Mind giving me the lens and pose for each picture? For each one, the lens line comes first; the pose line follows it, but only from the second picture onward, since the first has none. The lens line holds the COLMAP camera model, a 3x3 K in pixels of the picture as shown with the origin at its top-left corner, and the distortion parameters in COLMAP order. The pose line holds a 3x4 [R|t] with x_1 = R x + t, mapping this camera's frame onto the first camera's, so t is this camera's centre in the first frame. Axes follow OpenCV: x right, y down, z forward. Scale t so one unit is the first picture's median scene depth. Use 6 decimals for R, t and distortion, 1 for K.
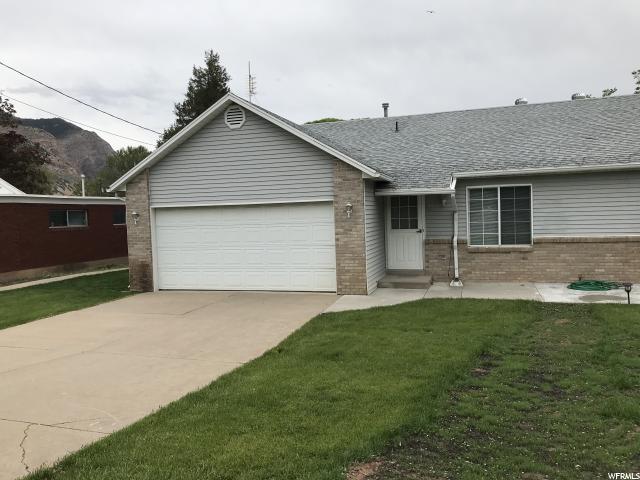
lens RADIAL K [[537.5, 0, 317.0], [0, 537.5, 236.8], [0, 0, 1]] dist [0.021945, 0.001664]
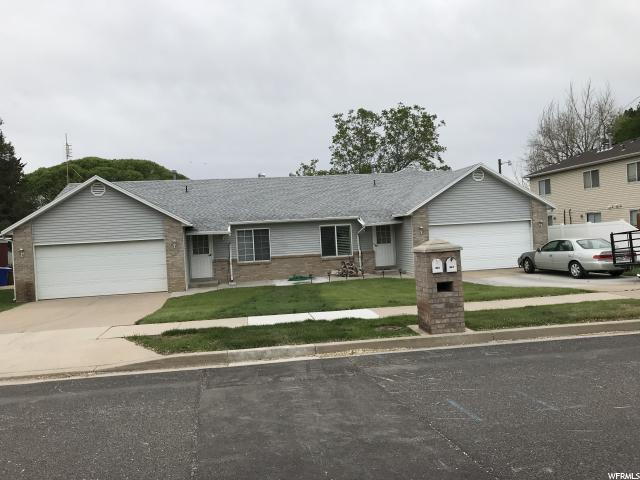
lens RADIAL K [[537.5, 0, 317.0], [0, 537.5, 236.8], [0, 0, 1]] dist [0.021945, 0.001664]
pose [[0.894414, -0.017772, 0.446887, -0.286180], [0.043030, 0.997994, -0.046433, 0.027043], [-0.445166, 0.060760, 0.893384, -0.735023]]
